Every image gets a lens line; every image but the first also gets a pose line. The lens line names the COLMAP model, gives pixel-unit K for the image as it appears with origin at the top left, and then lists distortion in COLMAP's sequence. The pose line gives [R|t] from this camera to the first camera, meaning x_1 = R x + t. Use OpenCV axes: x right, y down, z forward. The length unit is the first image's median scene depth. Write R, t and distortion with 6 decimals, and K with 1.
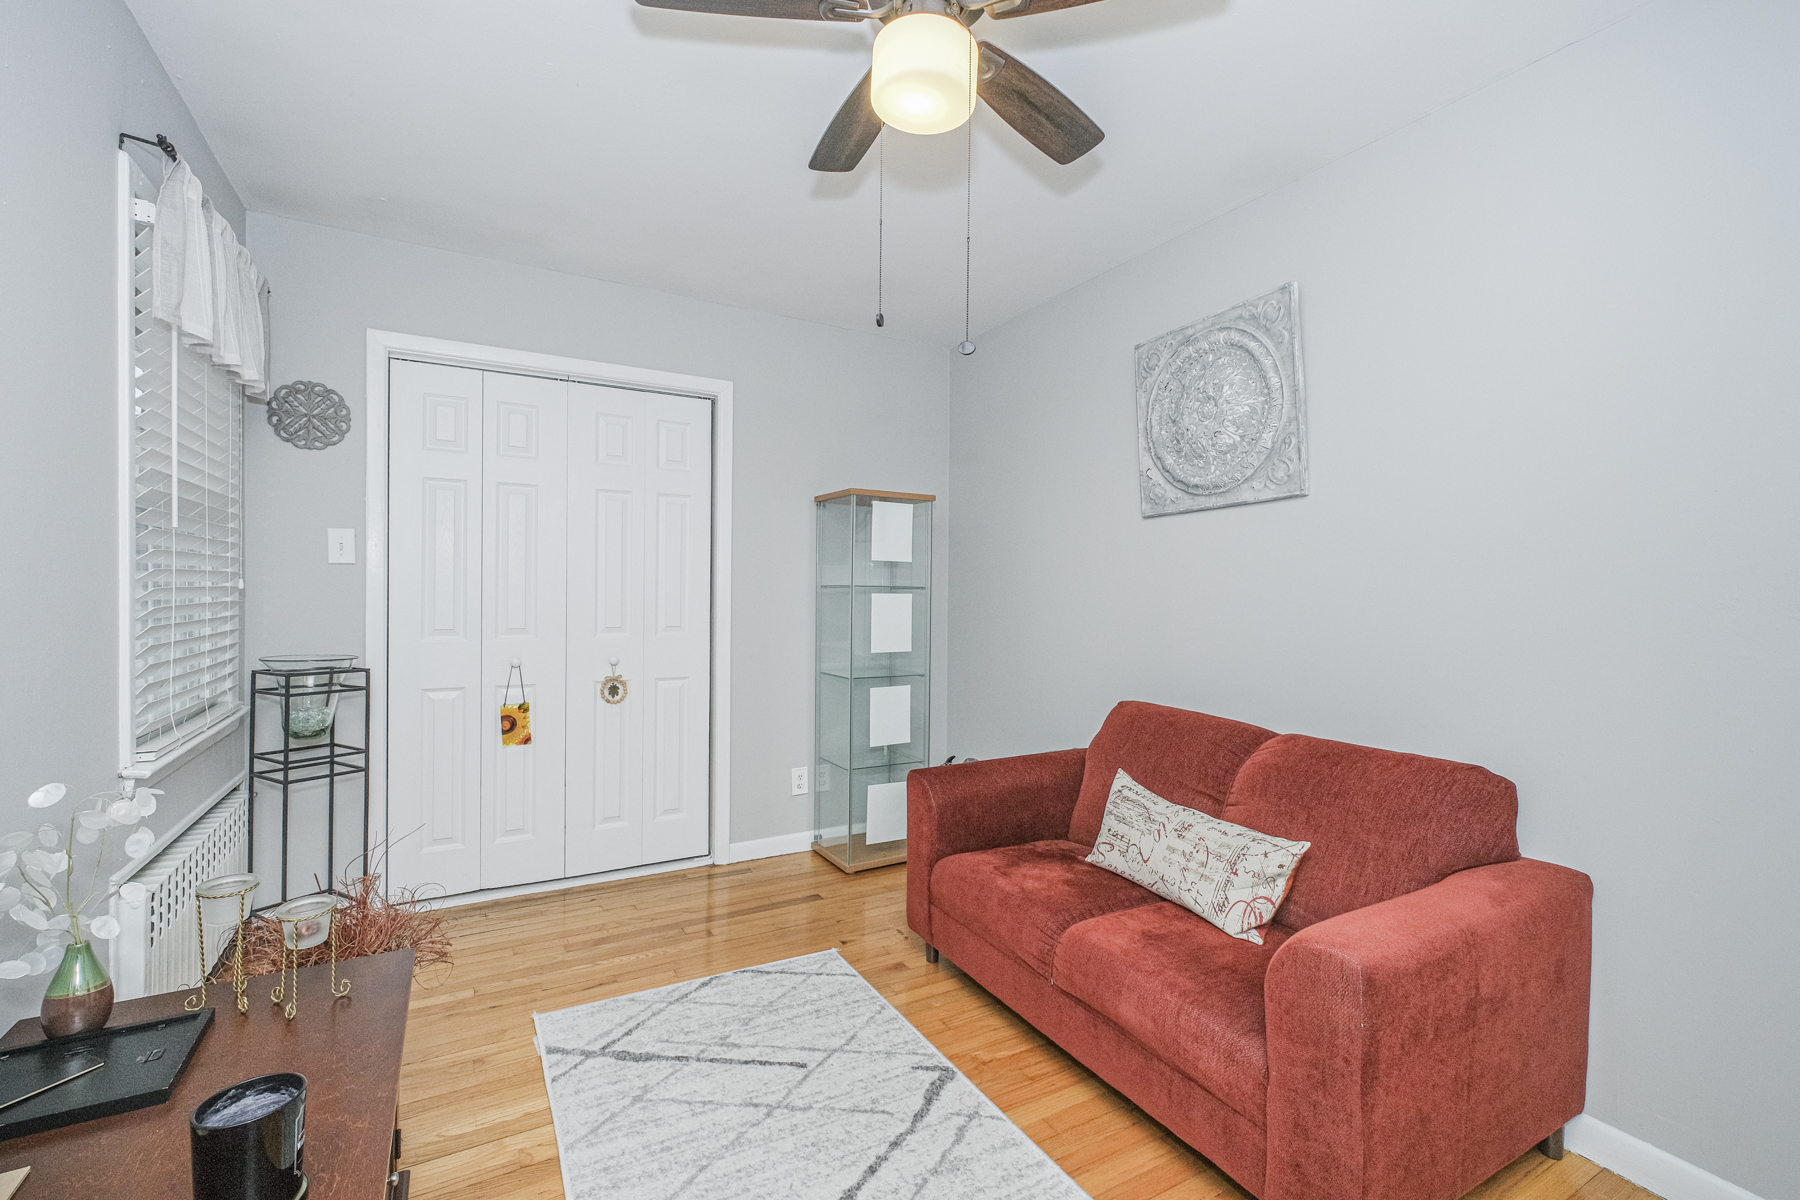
lens RADIAL K [[776.1, 0, 898.2], [0, 776.1, 594.4], [0, 0, 1]] dist [-0.000456, -0.000038]
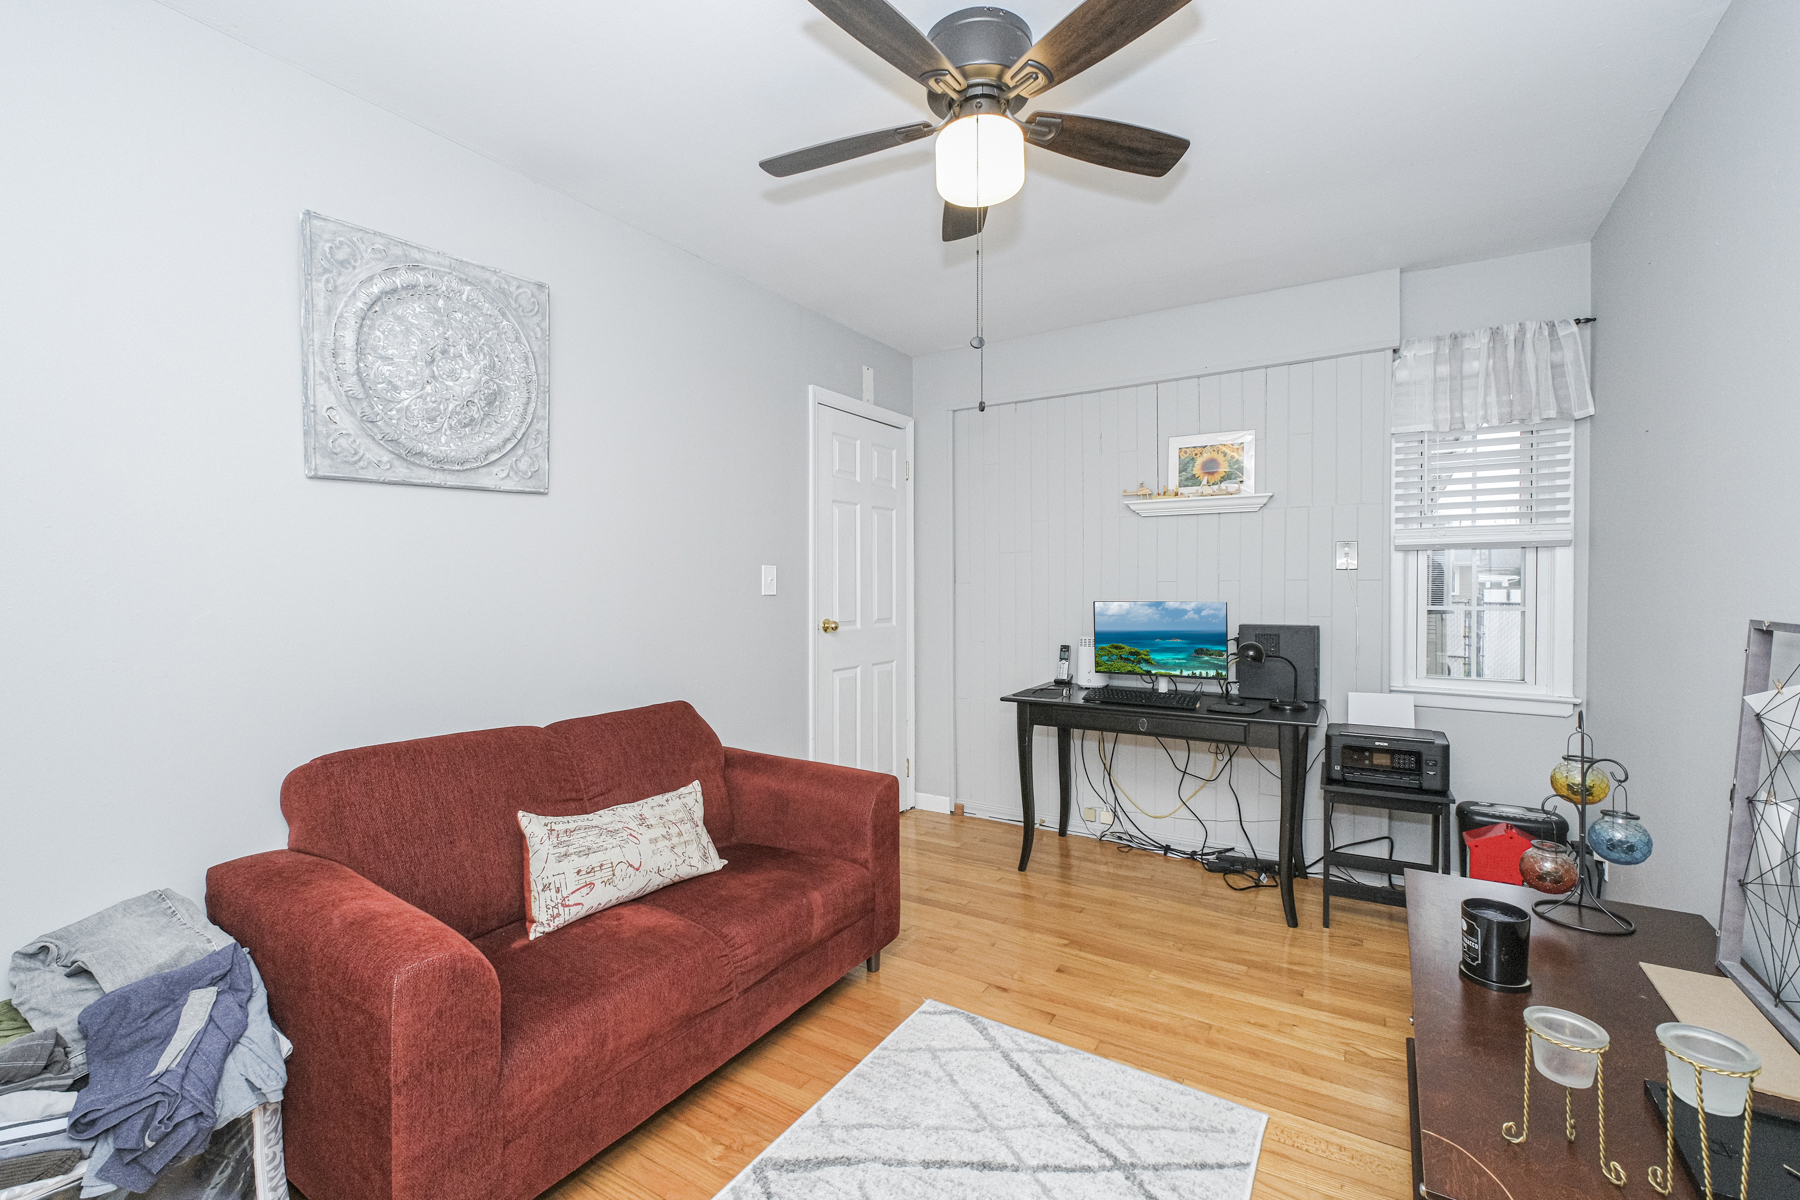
lens RADIAL K [[776.1, 0, 898.2], [0, 776.1, 594.4], [0, 0, 1]] dist [-0.000456, -0.000038]
pose [[-0.479236, -0.022020, 0.877410, -0.661979], [0.001405, 0.999665, 0.025856, -0.019942], [-0.877685, 0.013624, -0.479044, 1.154118]]
